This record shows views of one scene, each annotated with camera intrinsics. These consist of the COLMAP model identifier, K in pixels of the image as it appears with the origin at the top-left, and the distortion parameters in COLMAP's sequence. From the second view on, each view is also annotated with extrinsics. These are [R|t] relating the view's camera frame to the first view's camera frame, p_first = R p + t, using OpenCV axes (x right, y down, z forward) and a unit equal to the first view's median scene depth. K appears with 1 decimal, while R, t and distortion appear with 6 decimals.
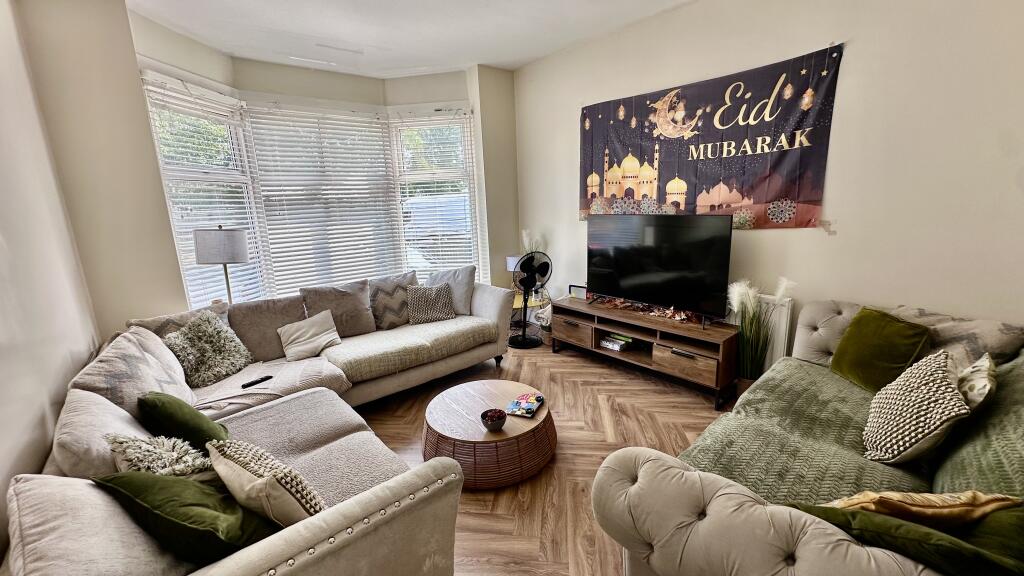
lens RADIAL K [[407.7, 0, 511.8], [0, 407.7, 285.6], [0, 0, 1]] dist [-0.004064, -0.000542]
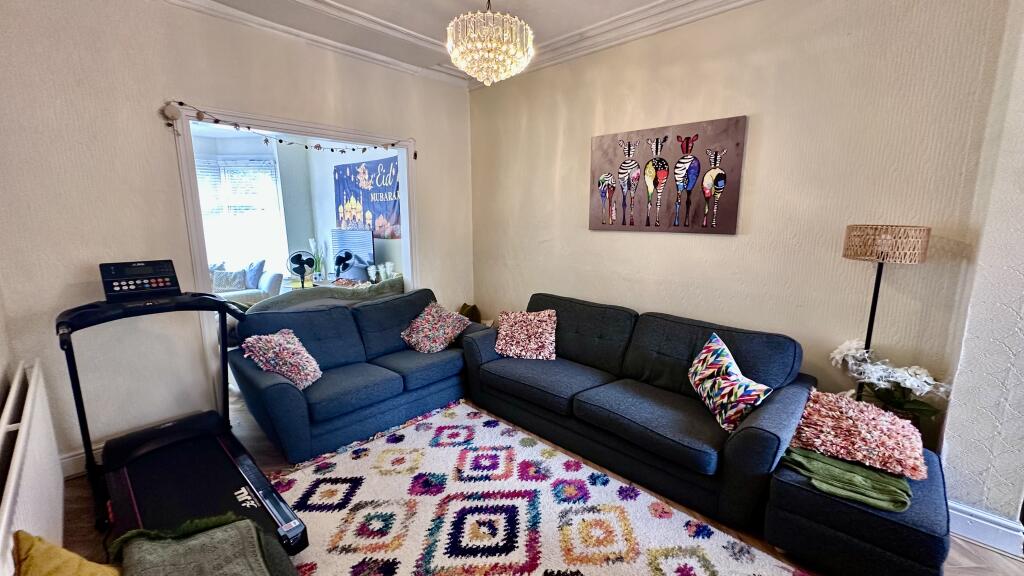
lens RADIAL K [[407.7, 0, 512.9], [0, 407.7, 286.2], [0, 0, 1]] dist [-0.004064, -0.000542]
pose [[0.990898, 0.009701, 0.134268, 0.800417], [-0.004160, 0.999131, -0.041483, 0.142746], [-0.134553, 0.040547, 0.990076, -0.860854]]
